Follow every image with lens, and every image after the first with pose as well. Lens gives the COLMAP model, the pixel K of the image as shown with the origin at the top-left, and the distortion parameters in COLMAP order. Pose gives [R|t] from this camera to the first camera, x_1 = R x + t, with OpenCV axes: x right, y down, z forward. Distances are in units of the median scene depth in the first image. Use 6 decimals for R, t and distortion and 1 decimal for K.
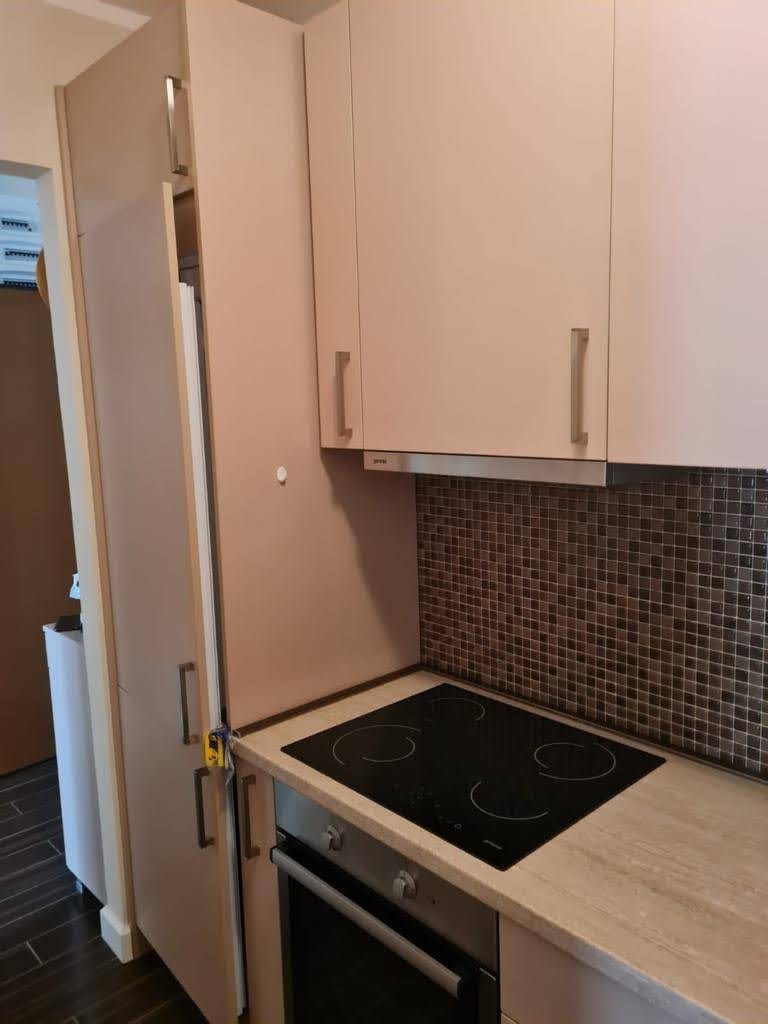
lens RADIAL K [[771.1, 0, 389.3], [0, 771.1, 512.5], [0, 0, 1]] dist [0.056105, -0.038599]
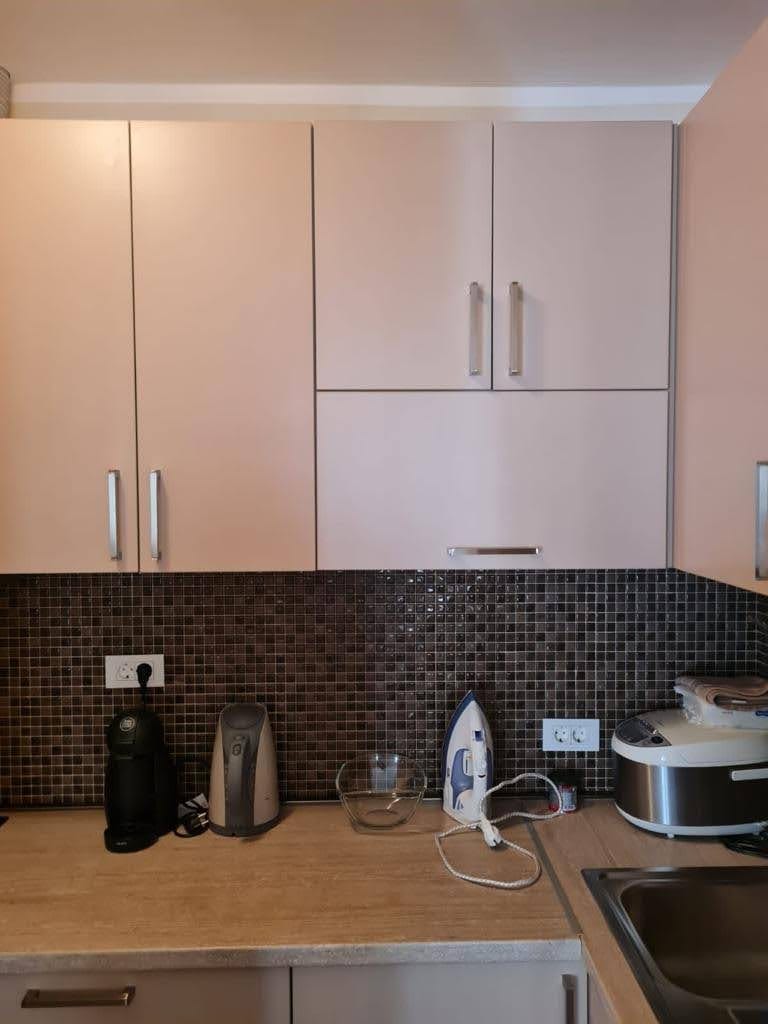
lens RADIAL K [[771.1, 0, 389.3], [0, 771.1, 510.9], [0, 0, 1]] dist [0.056105, -0.038599]
pose [[0.659333, 0.005199, 0.751833, -0.174562], [0.096236, 0.991167, -0.091250, 0.014626], [-0.745667, 0.132518, 0.653009, -0.301826]]
